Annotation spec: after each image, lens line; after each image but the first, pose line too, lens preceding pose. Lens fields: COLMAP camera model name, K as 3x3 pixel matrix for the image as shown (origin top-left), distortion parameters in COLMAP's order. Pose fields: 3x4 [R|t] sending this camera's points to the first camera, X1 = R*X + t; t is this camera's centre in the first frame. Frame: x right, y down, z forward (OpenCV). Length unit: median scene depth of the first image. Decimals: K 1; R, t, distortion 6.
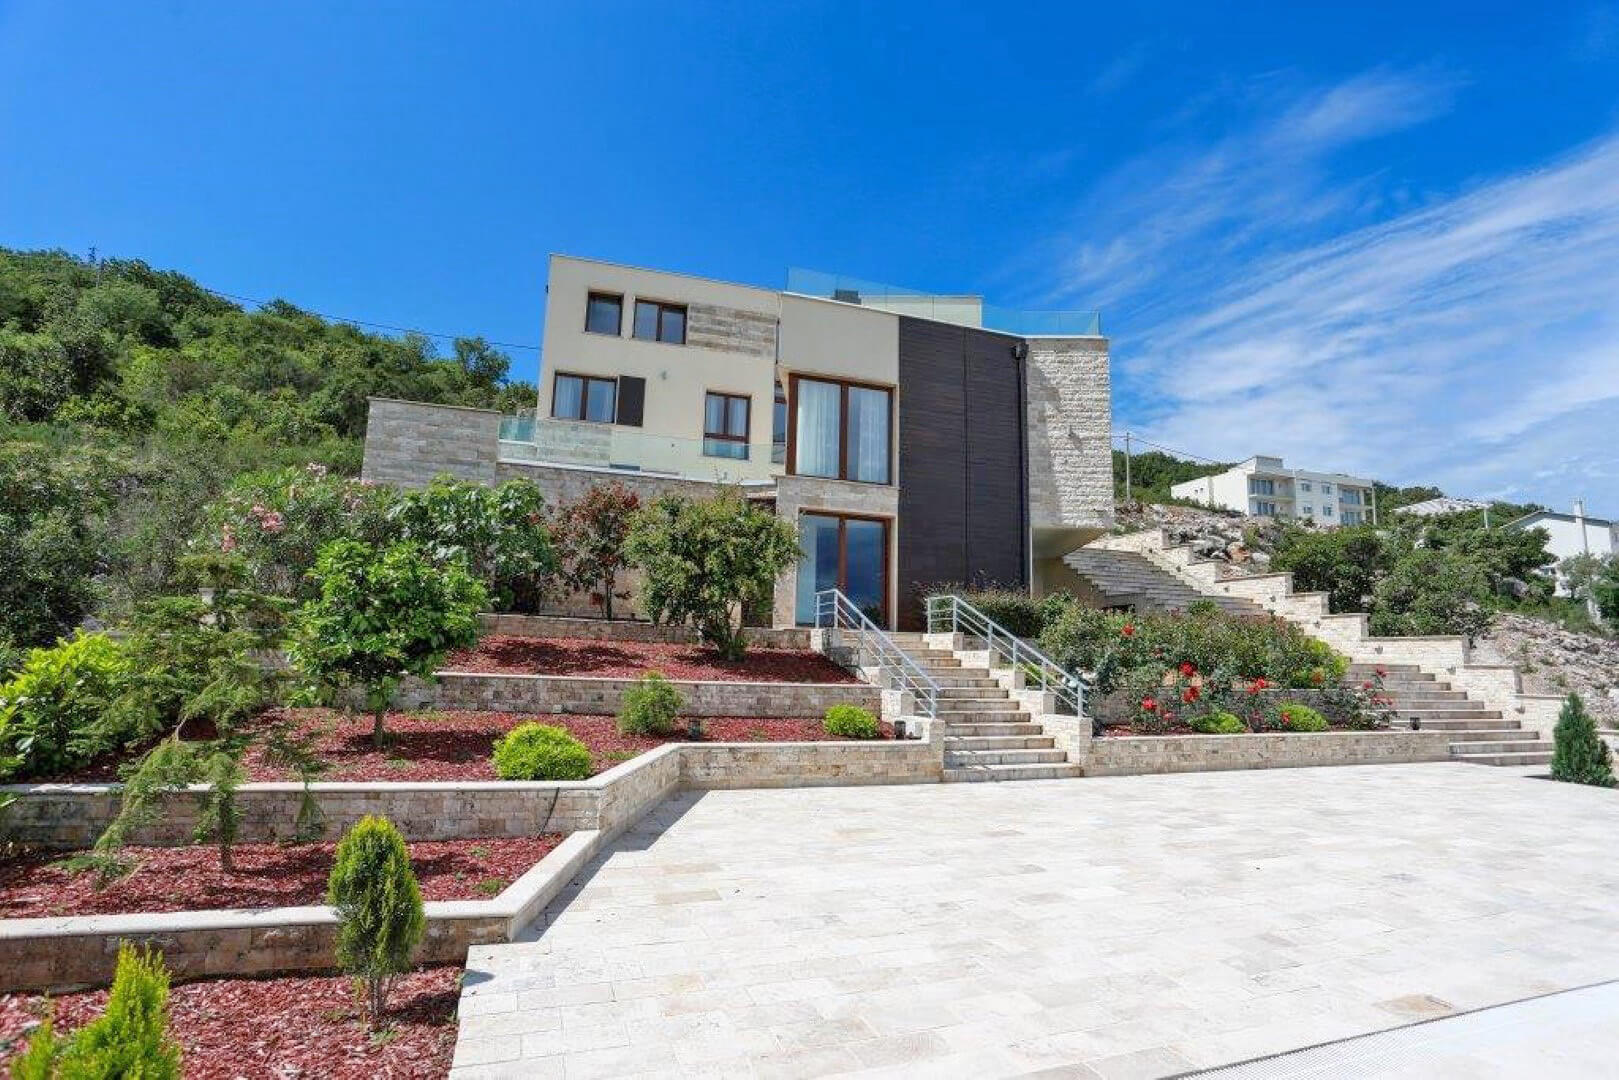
lens RADIAL K [[785.4, 0, 809.5], [0, 785.4, 540.0], [0, 0, 1]] dist [-0.066181, 0.029444]
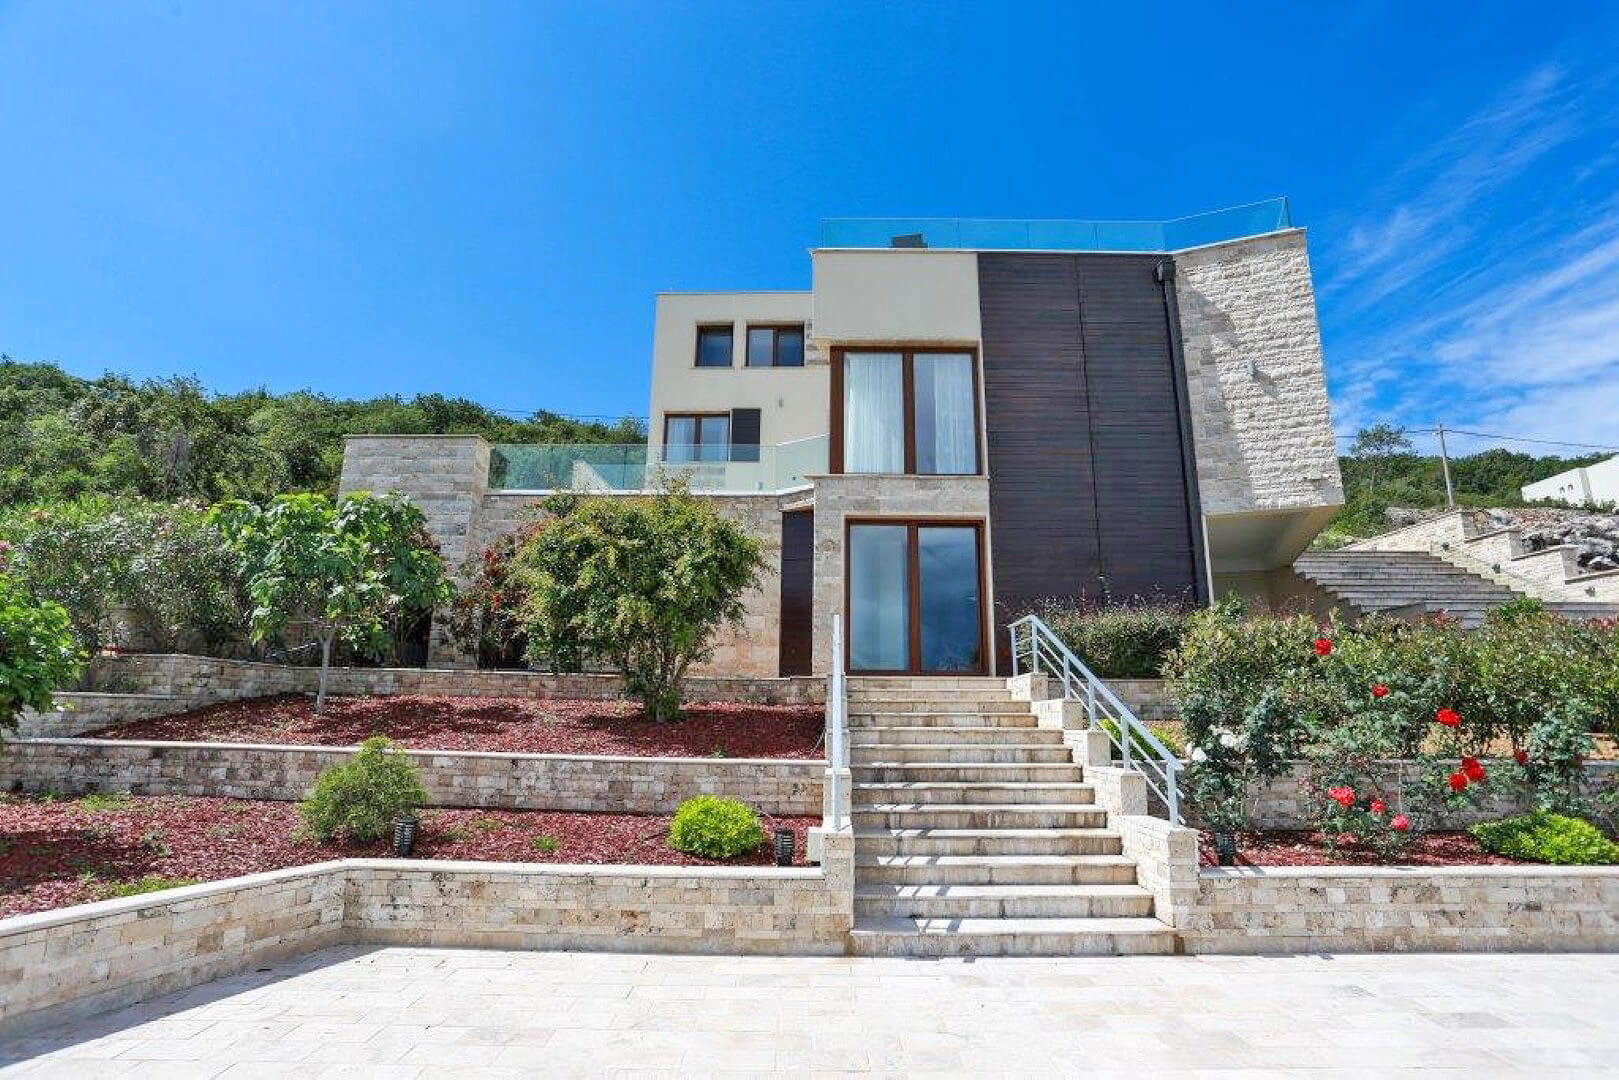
lens RADIAL K [[785.4, 0, 809.5], [0, 785.4, 540.0], [0, 0, 1]] dist [-0.066181, 0.029444]
pose [[0.942244, -0.091340, -0.322232, 0.182015], [0.064912, 0.993655, -0.091849, 0.045606], [0.328577, 0.065627, 0.942194, 0.268028]]
